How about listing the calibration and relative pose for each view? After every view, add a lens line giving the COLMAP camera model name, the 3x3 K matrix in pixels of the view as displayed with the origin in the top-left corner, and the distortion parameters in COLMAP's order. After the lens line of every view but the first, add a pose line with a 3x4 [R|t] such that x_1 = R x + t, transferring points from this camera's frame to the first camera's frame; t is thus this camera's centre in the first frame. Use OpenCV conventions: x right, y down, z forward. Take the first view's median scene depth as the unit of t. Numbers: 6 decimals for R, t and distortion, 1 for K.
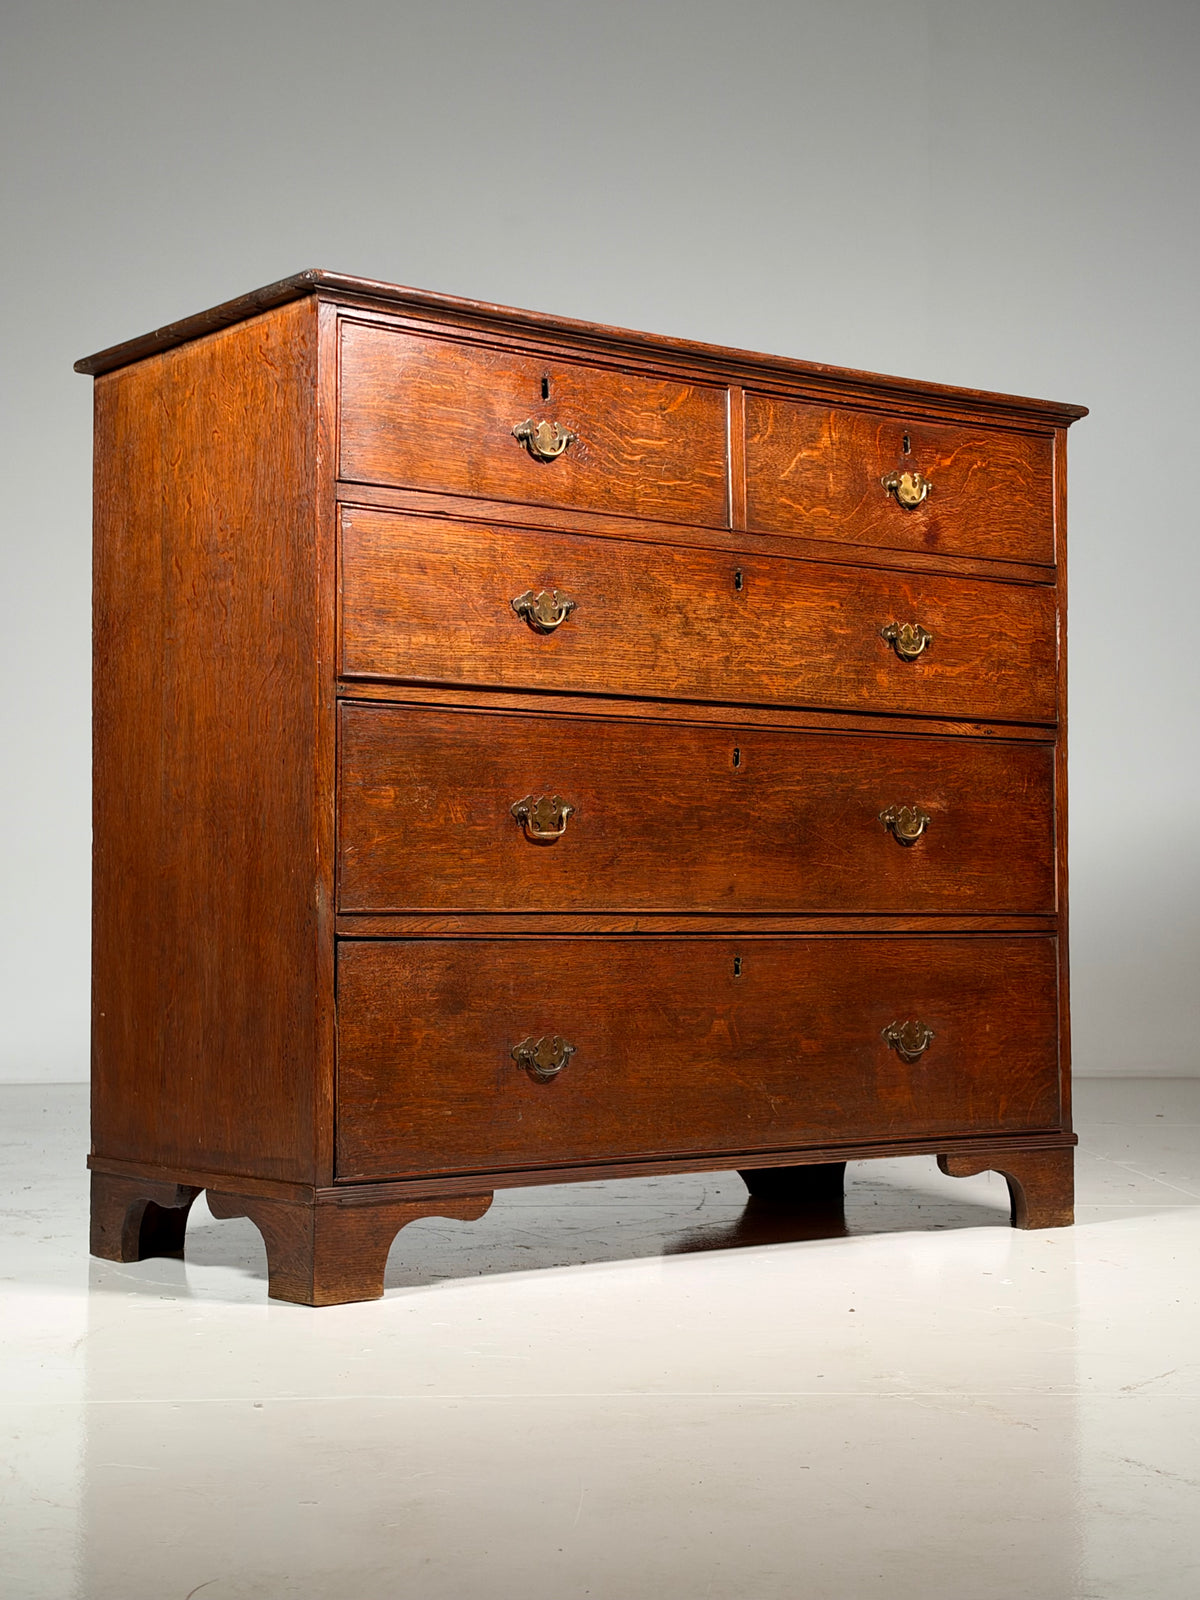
lens RADIAL K [[2518.6, 0, 647.6], [0, 2518.6, 798.8], [0, 0, 1]] dist [0.340969, -1.072324]
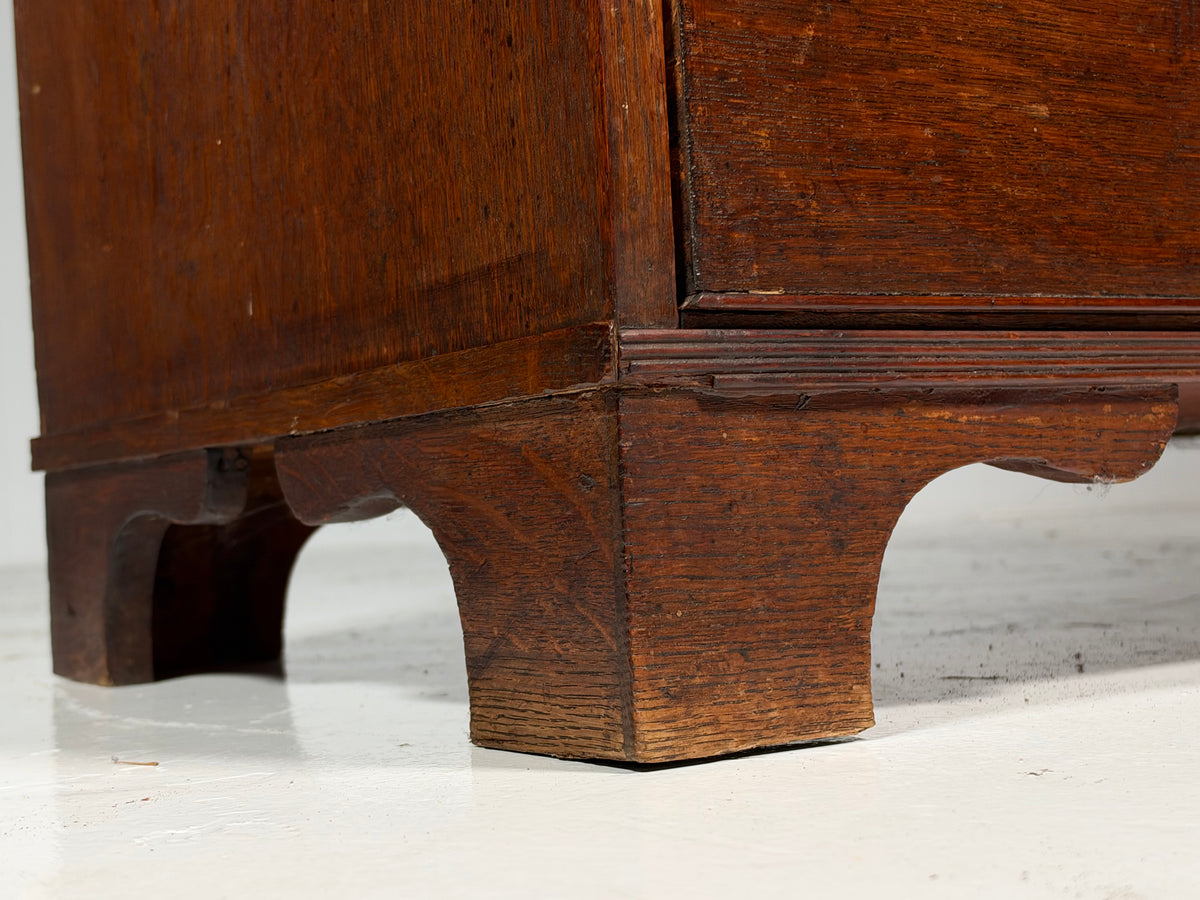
lens RADIAL K [[1889.0, 0, 600.0], [0, 1889.0, 450.0], [0, 0, 1]] dist [0.340969, -1.072324]
pose [[0.995388, -0.049312, -0.082283, -0.105393], [0.050966, 0.998536, 0.018130, 0.146293], [0.081268, -0.022240, 0.996444, 0.726339]]
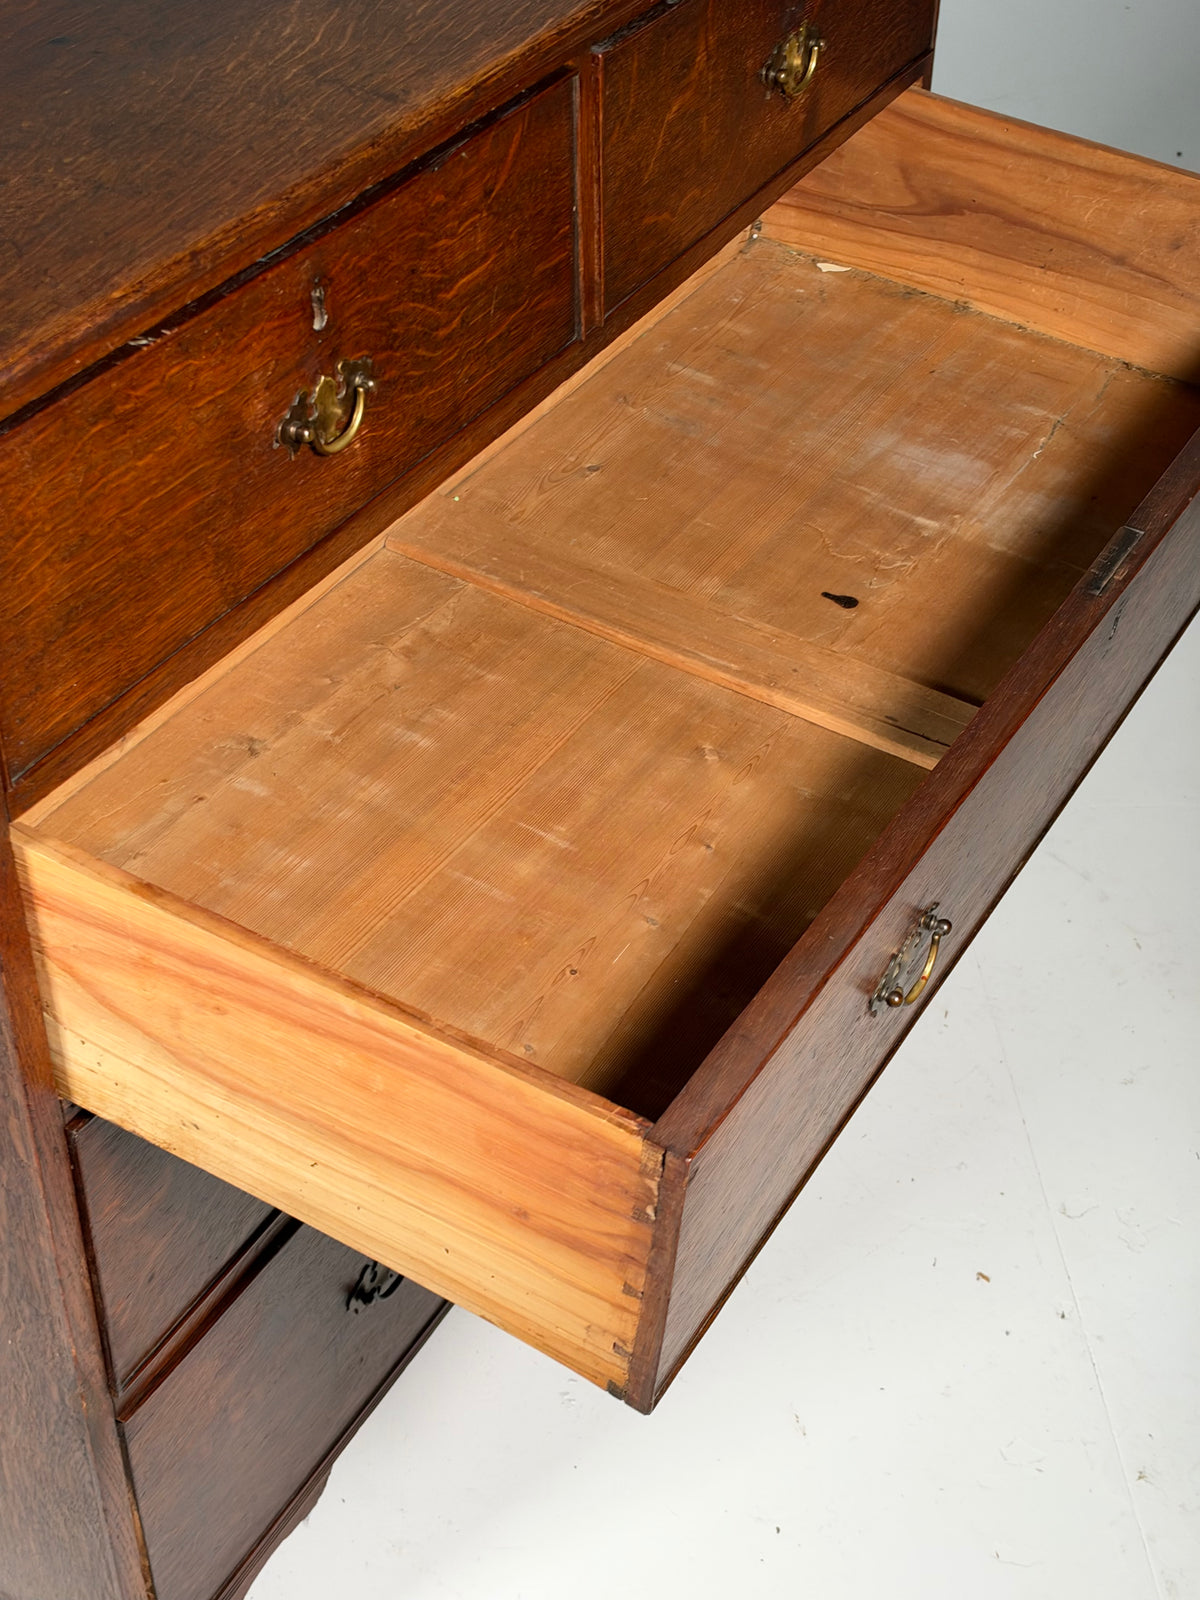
lens RADIAL K [[2337.0, 0, 627.5], [0, 2337.0, 797.5], [0, 0, 1]] dist [0.323388, -0.813104]
pose [[0.918684, -0.228964, 0.321862, -0.144091], [-0.040317, 0.756244, 0.653046, -0.369068], [-0.392930, -0.612920, 0.685518, 0.615830]]
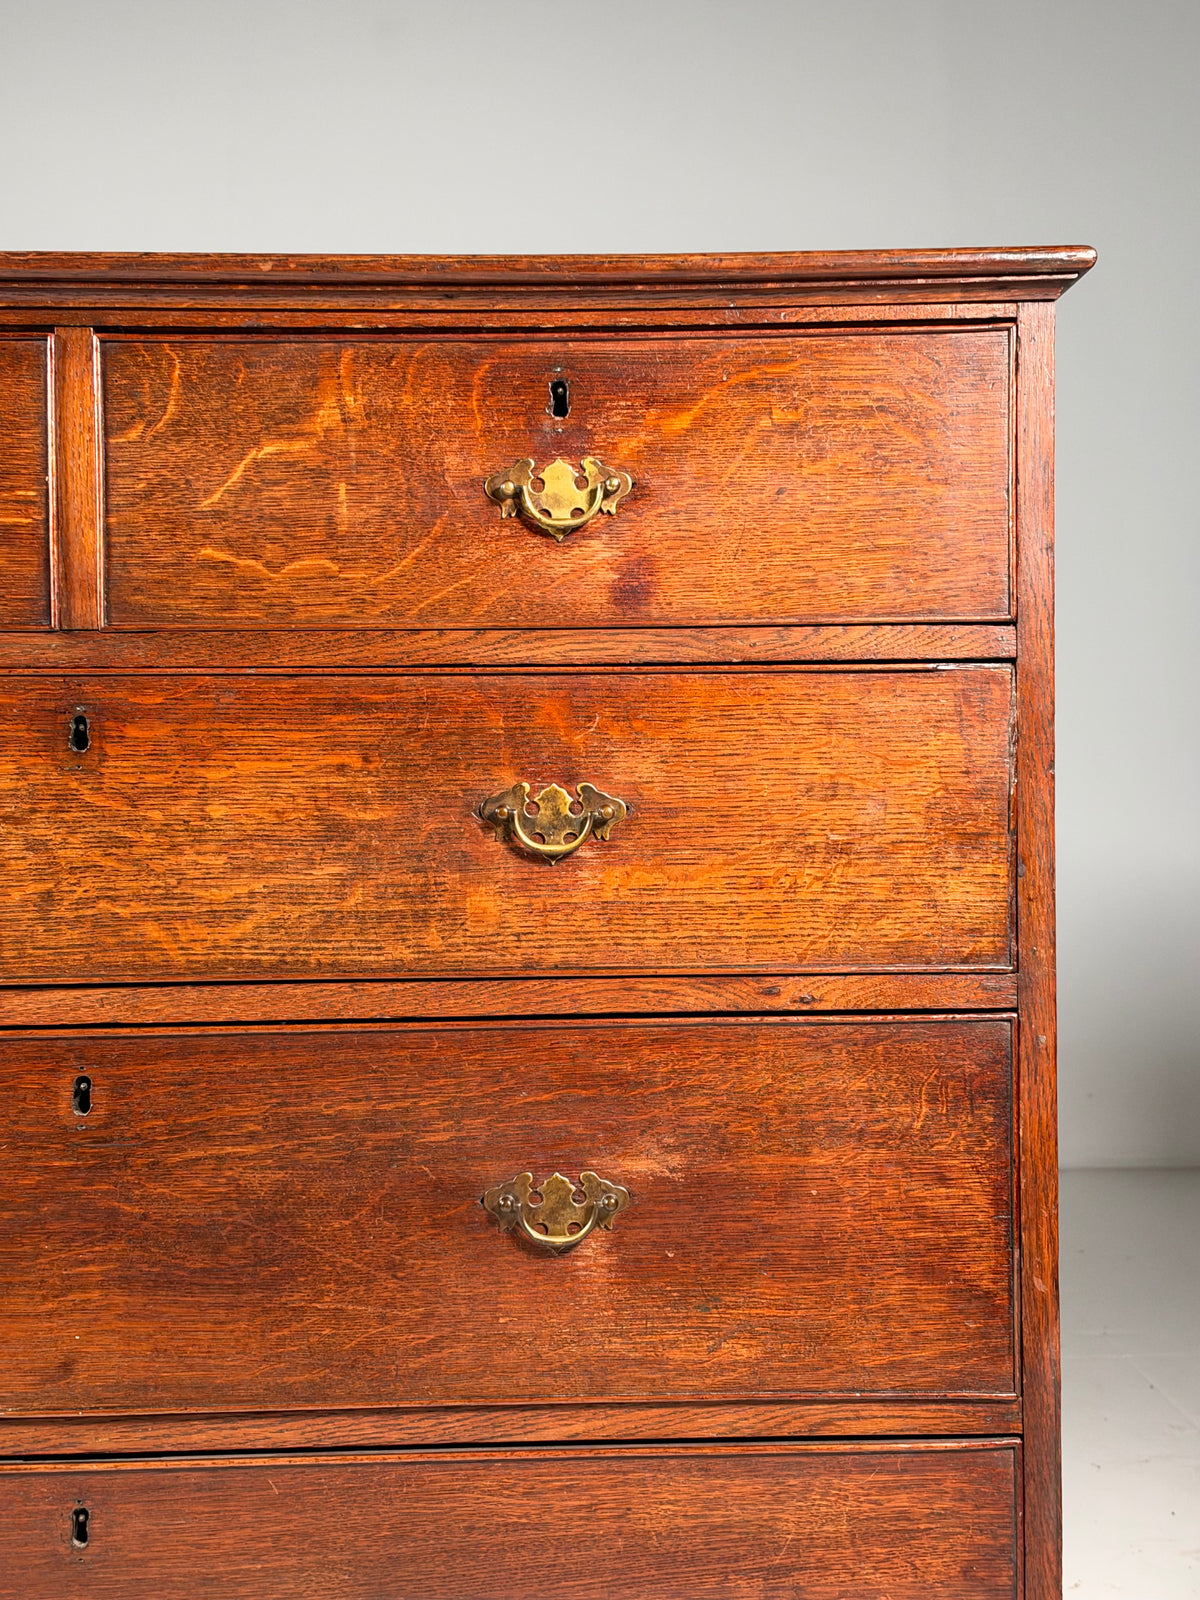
lens RADIAL K [[2337.0, 0, 627.5], [0, 2337.0, 797.5], [0, 0, 1]] dist [0.323388, -0.813104]
pose [[0.803107, 0.008126, -0.595779, 0.405850], [0.036559, 0.997351, 0.062885, -0.101961], [0.594712, -0.072284, 0.800682, 0.718635]]
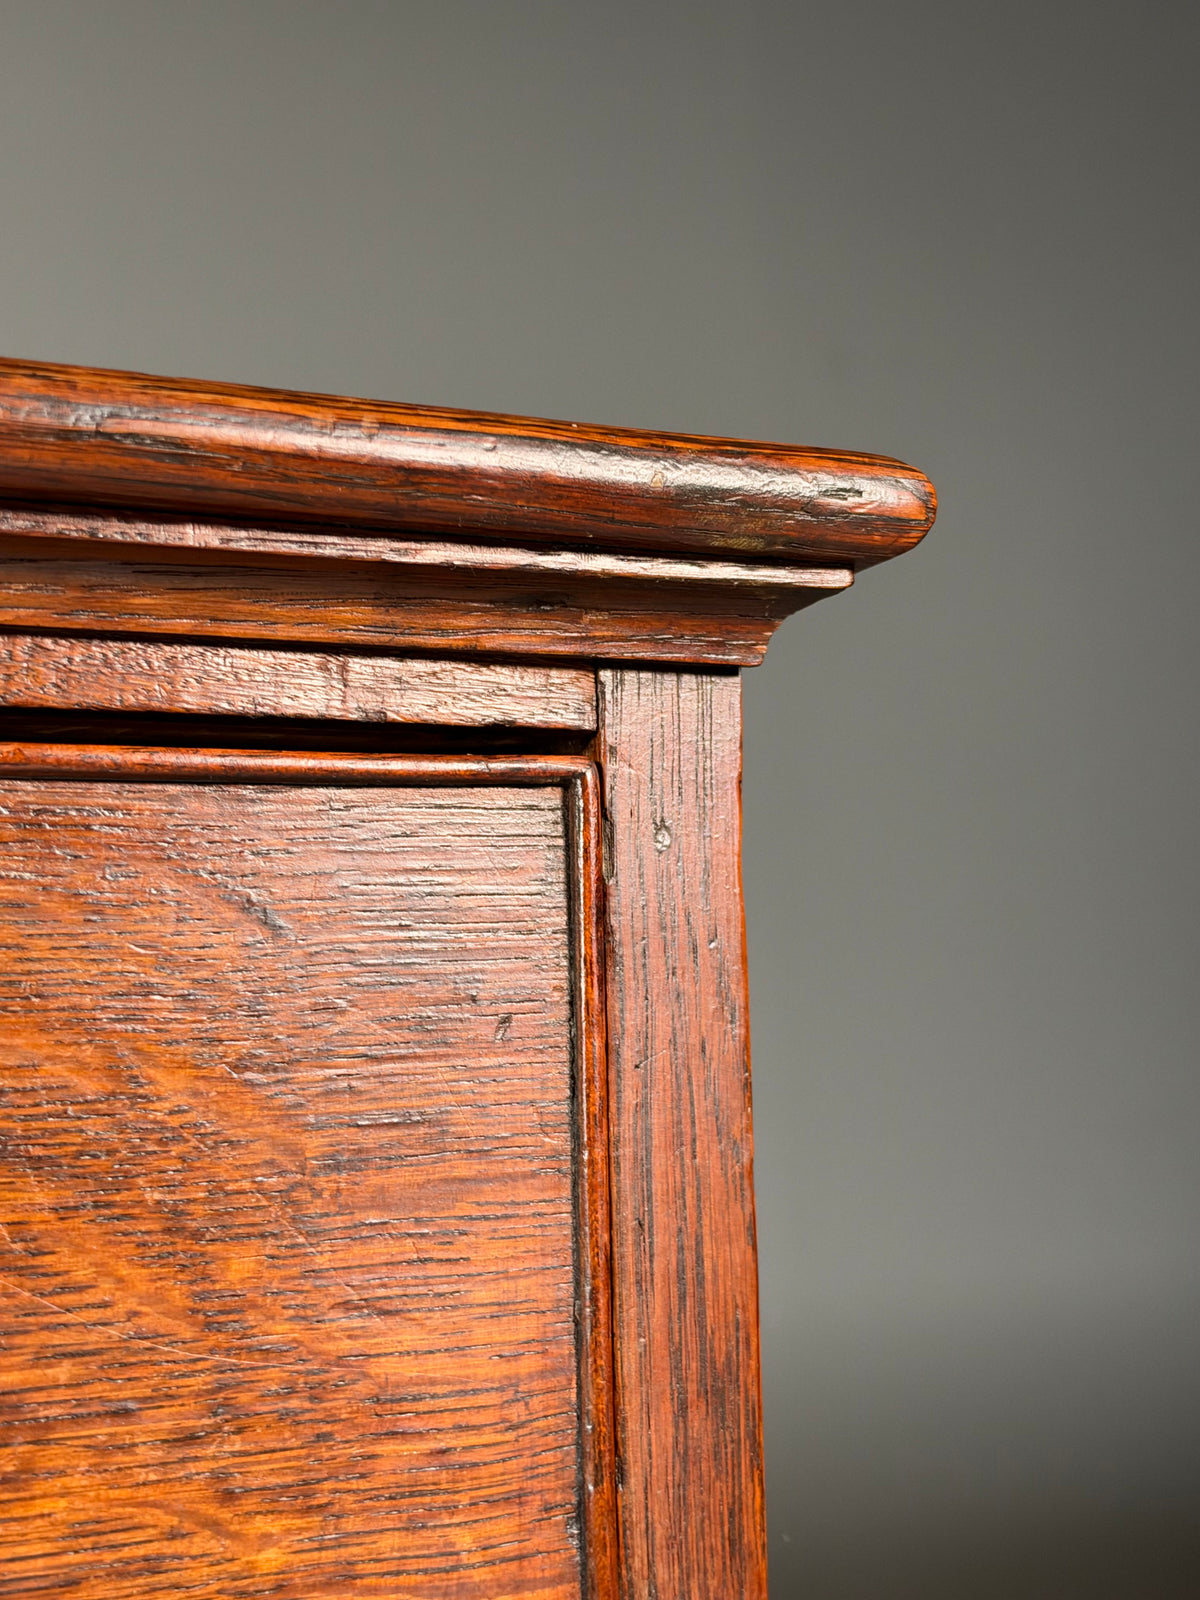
lens RADIAL K [[2646.5, 0, 645.1], [0, 2646.5, 795.9], [0, 0, 1]] dist [0.375787, -1.445993]
pose [[0.990347, -0.037651, -0.133396, 0.202599], [0.030941, 0.998167, -0.052021, -0.155684], [0.135110, 0.047392, 0.989697, 1.034154]]
